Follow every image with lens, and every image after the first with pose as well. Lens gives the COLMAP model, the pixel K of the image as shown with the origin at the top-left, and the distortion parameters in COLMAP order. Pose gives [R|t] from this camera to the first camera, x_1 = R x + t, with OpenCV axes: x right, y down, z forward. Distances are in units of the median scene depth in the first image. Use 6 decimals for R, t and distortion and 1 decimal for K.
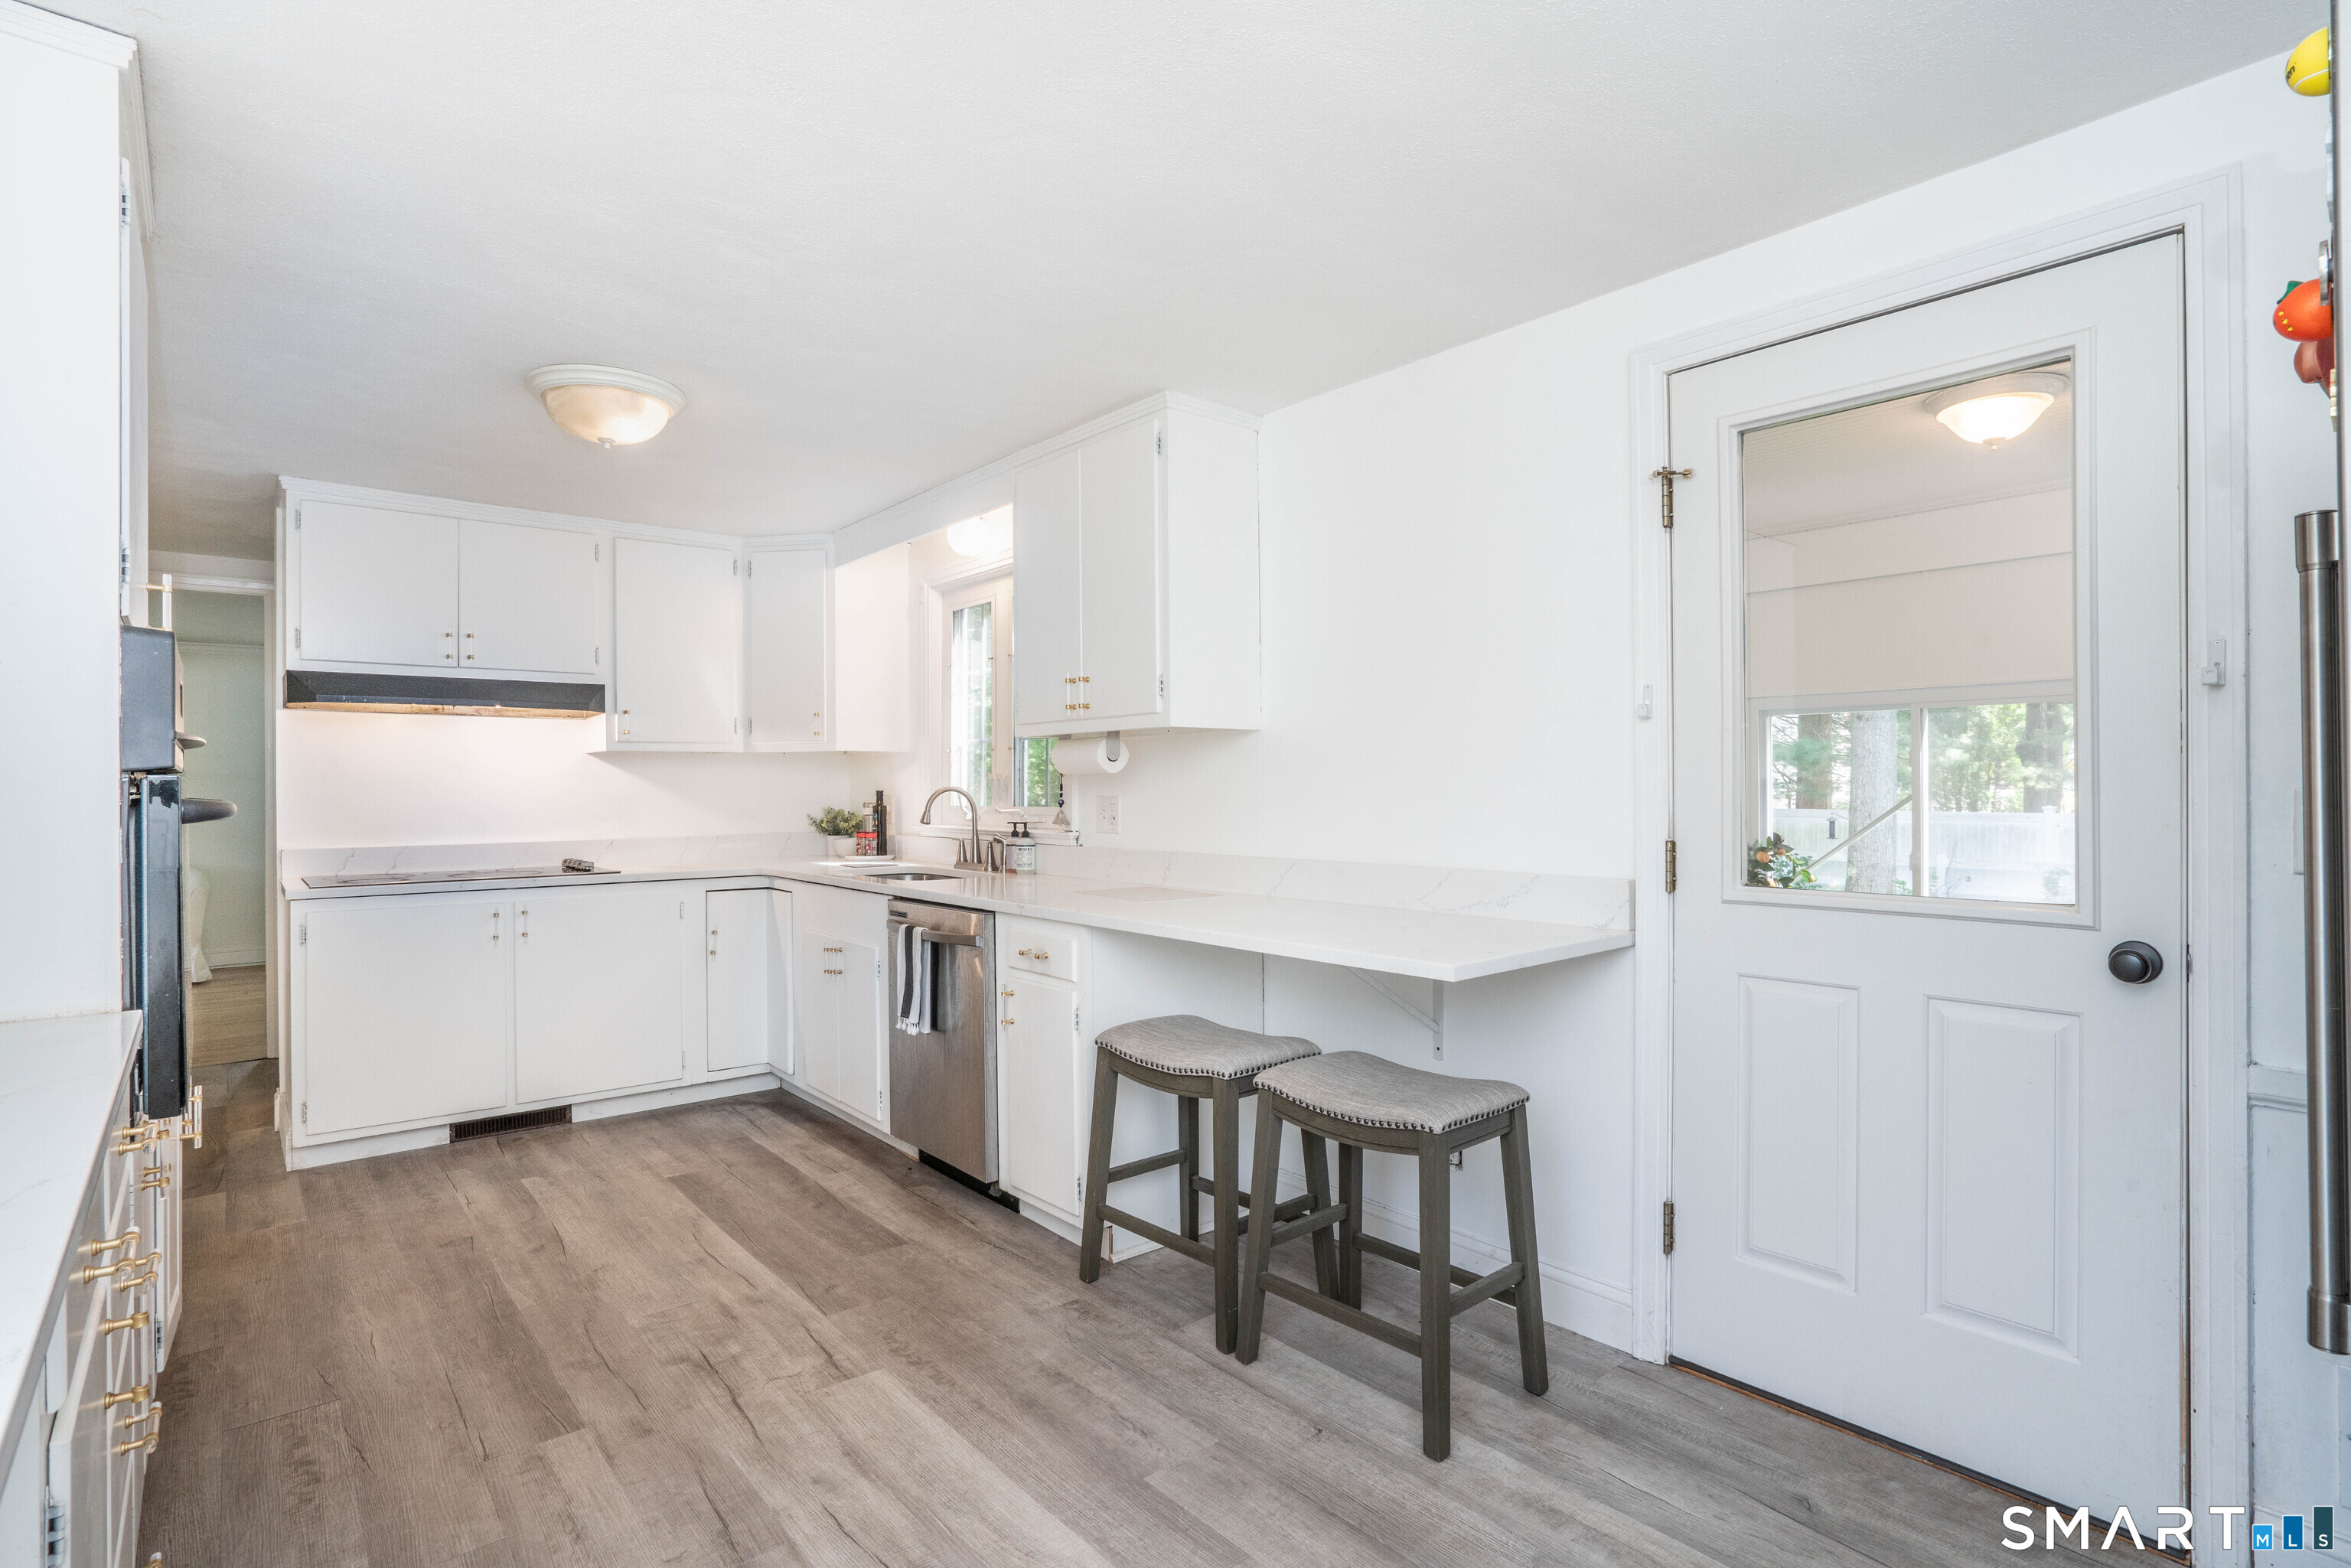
lens RADIAL K [[1142.6, 0, 1175.5], [0, 1142.6, 784.0], [0, 0, 1]] dist [-0.061757, 0.027599]
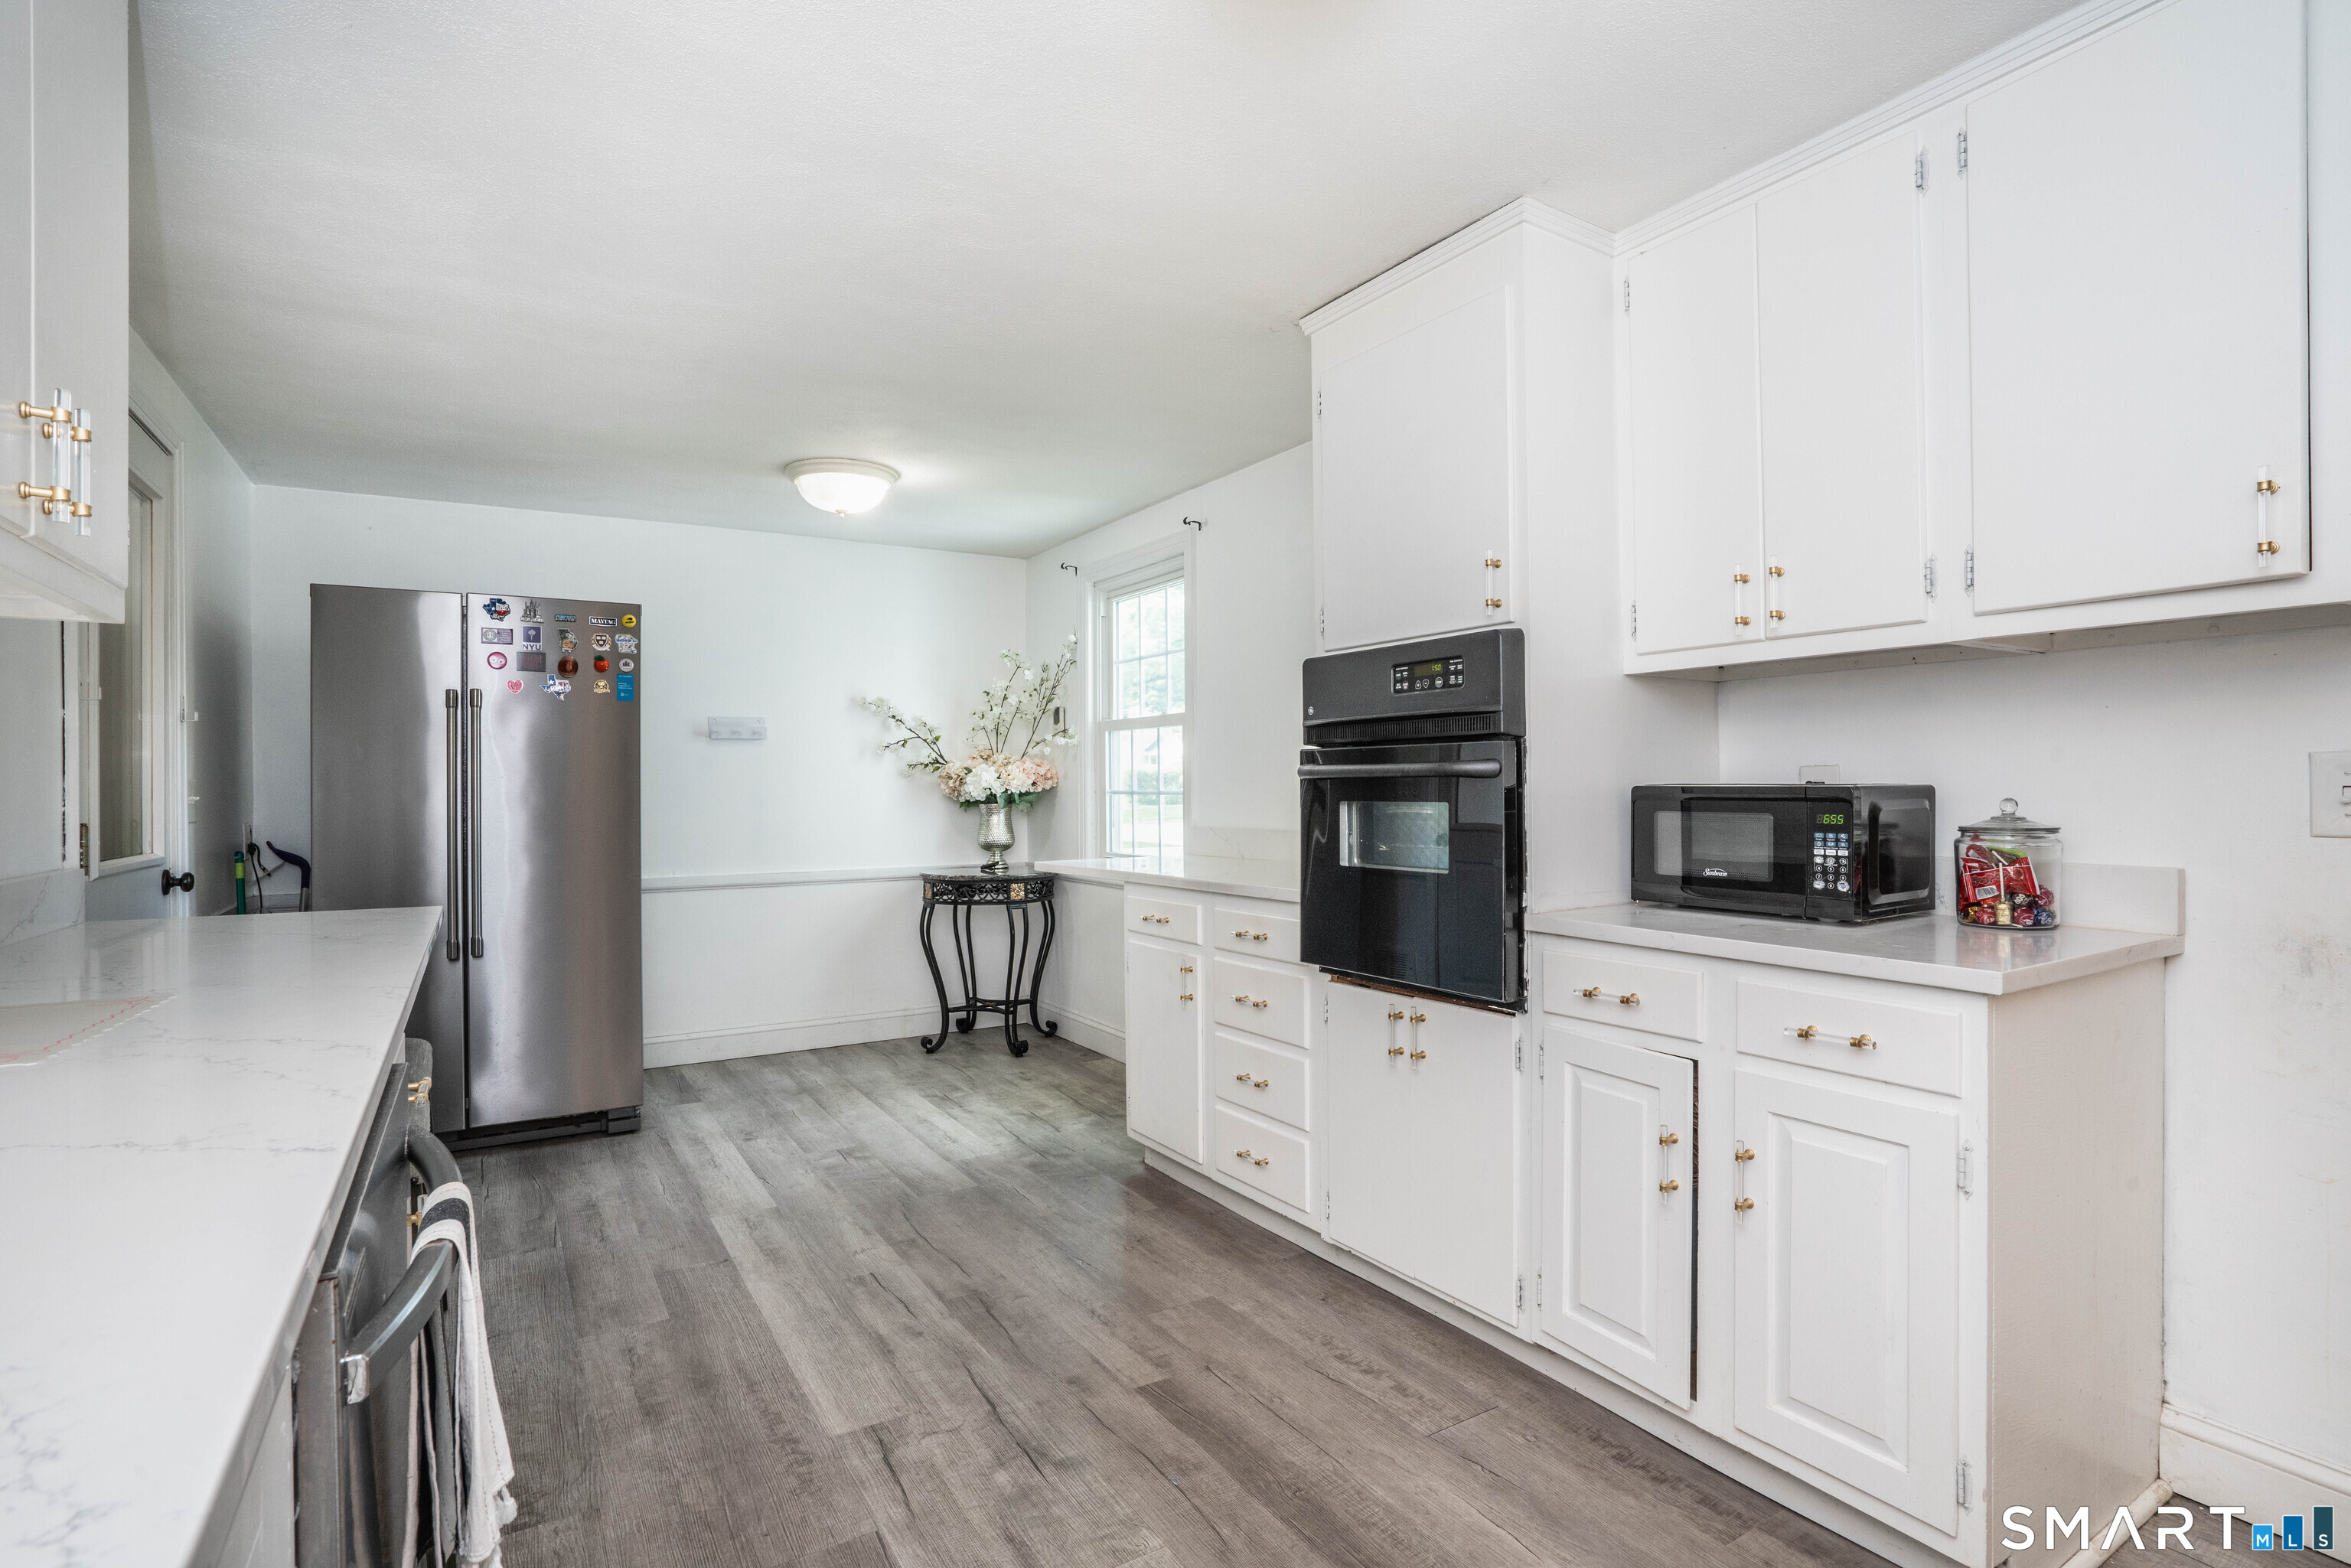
lens RADIAL K [[1142.6, 0, 1175.5], [0, 1142.6, 784.0], [0, 0, 1]] dist [-0.061757, 0.027599]
pose [[-0.988820, 0.013799, 0.148478, -0.526495], [0.012894, 0.999892, -0.007058, 0.026402], [-0.148559, -0.005065, -0.988891, 1.452347]]
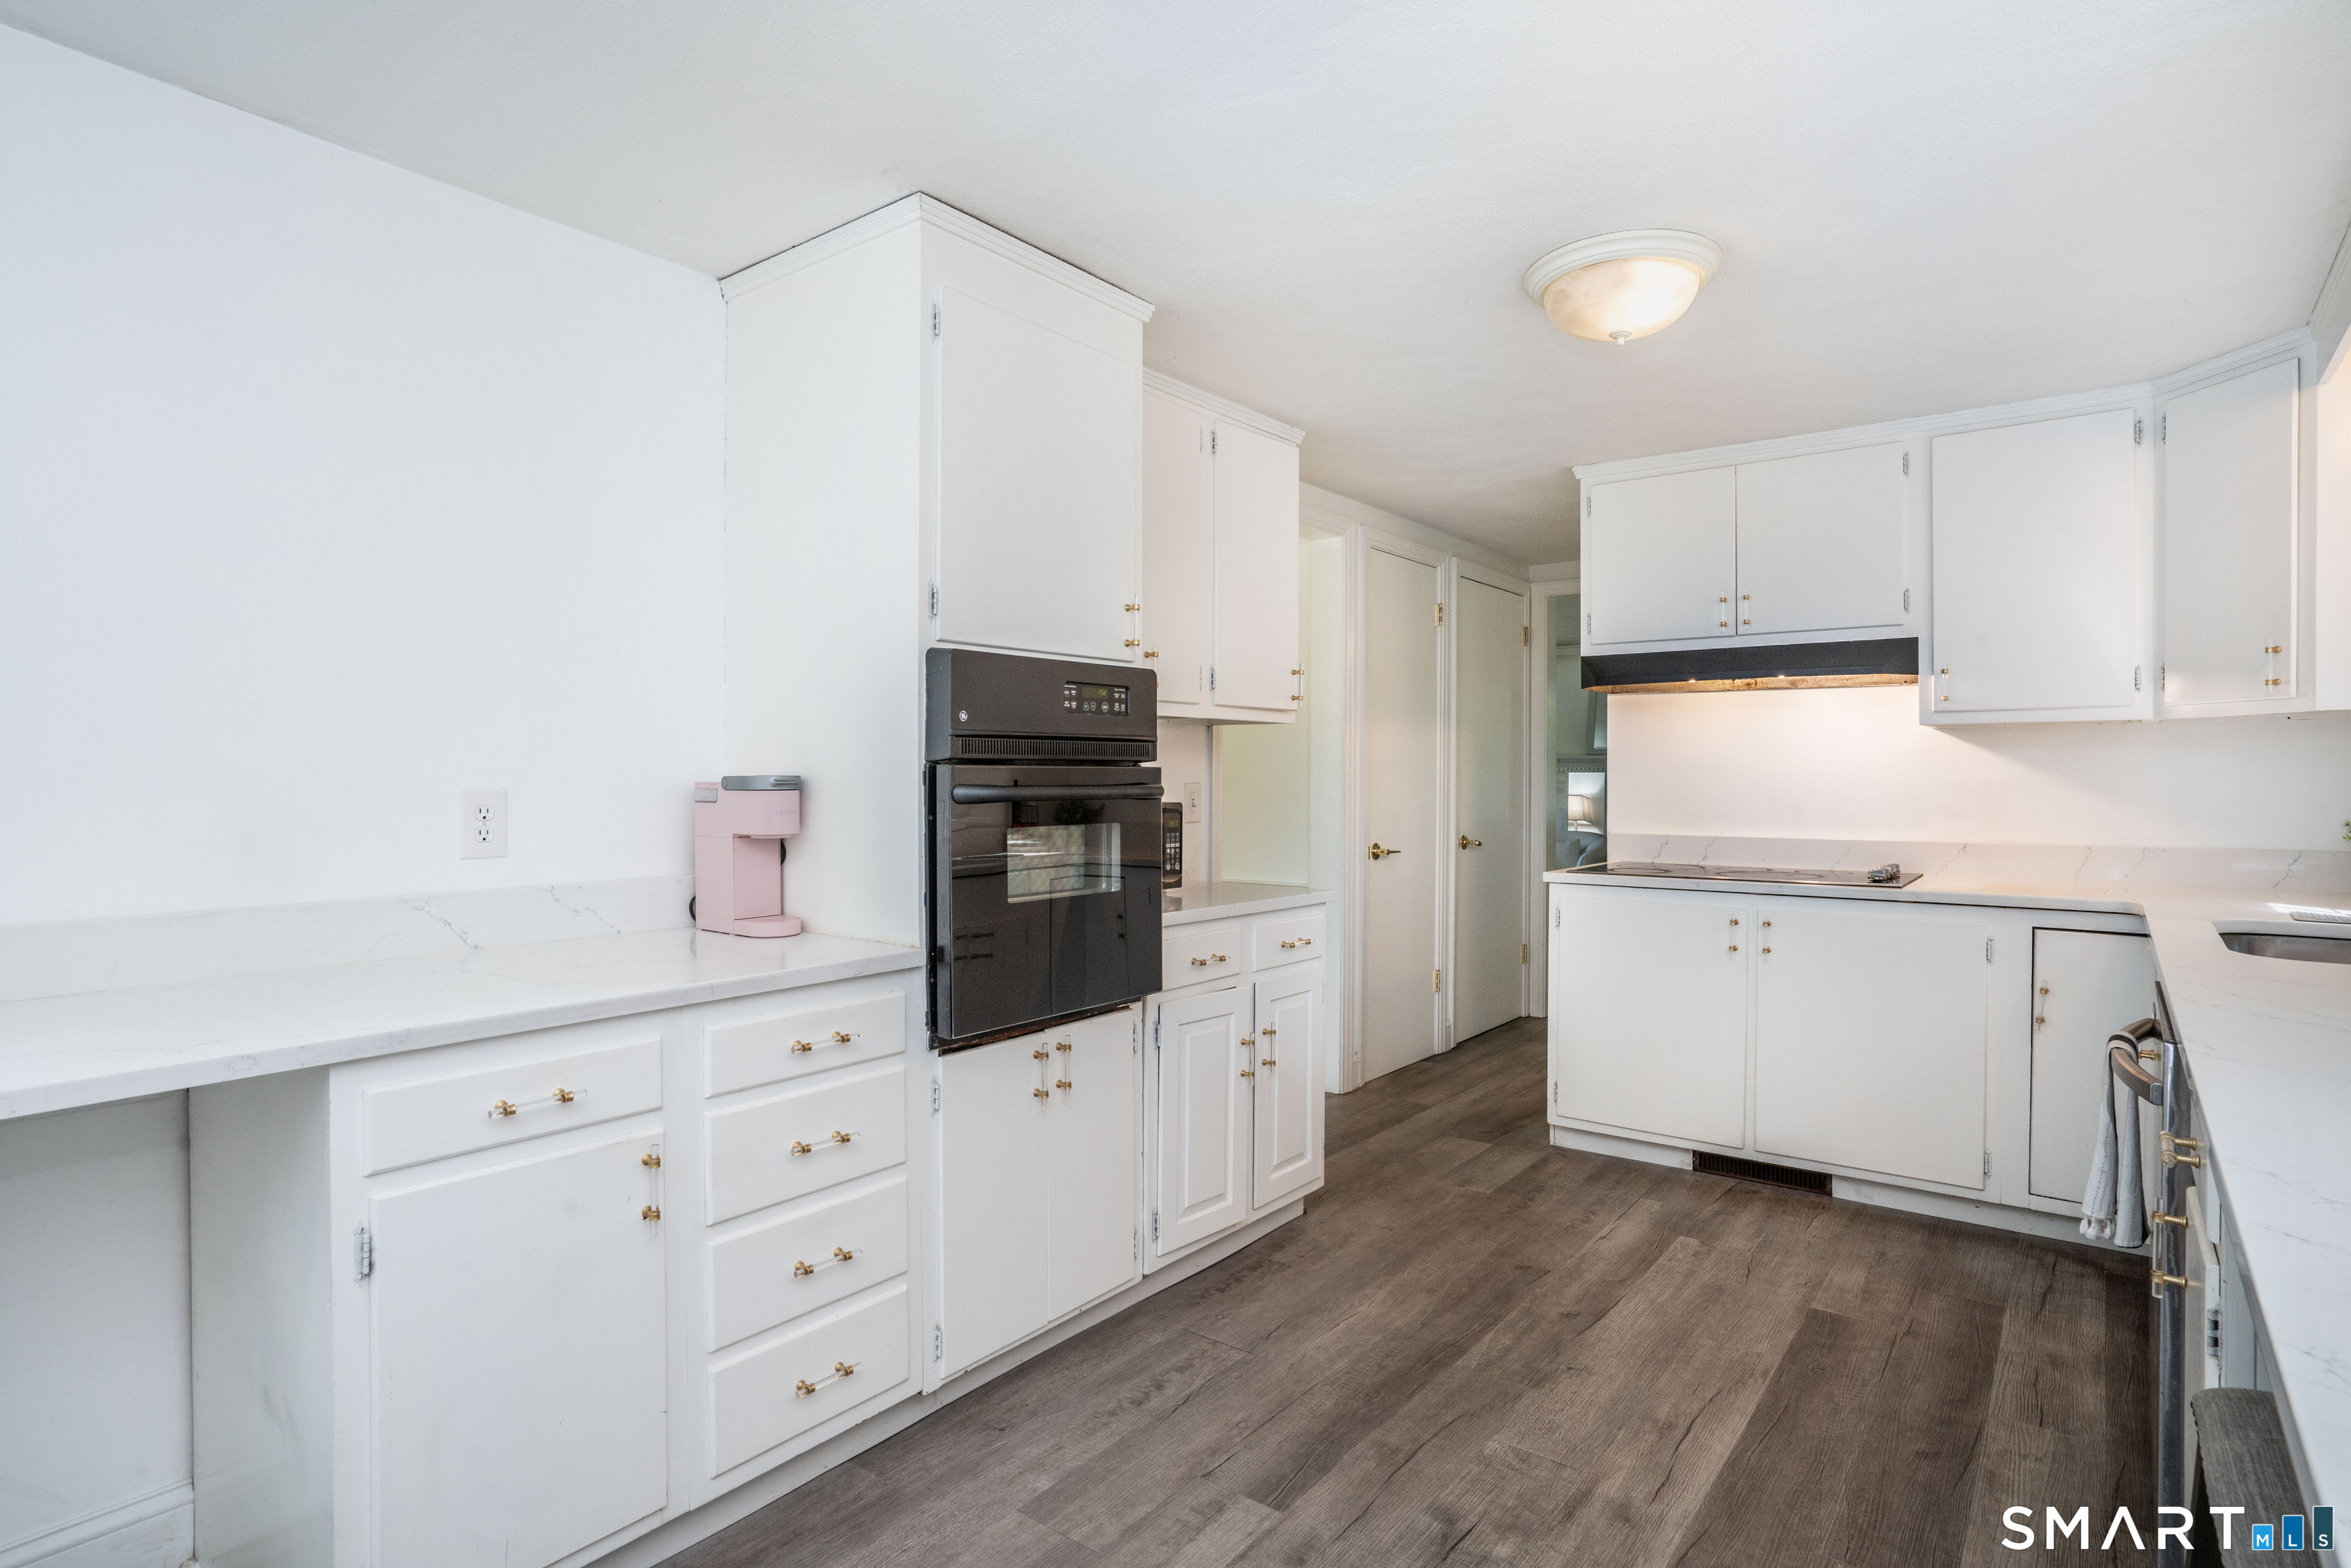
lens RADIAL K [[1200.3, 0, 1175.5], [0, 1200.3, 784.0], [0, 0, 1]] dist [-0.045445, 0.026219]
pose [[0.203196, 0.013970, -0.979038, 0.255254], [0.002840, 0.999886, 0.014856, -0.004500], [0.979134, -0.005799, 0.203133, 0.529548]]
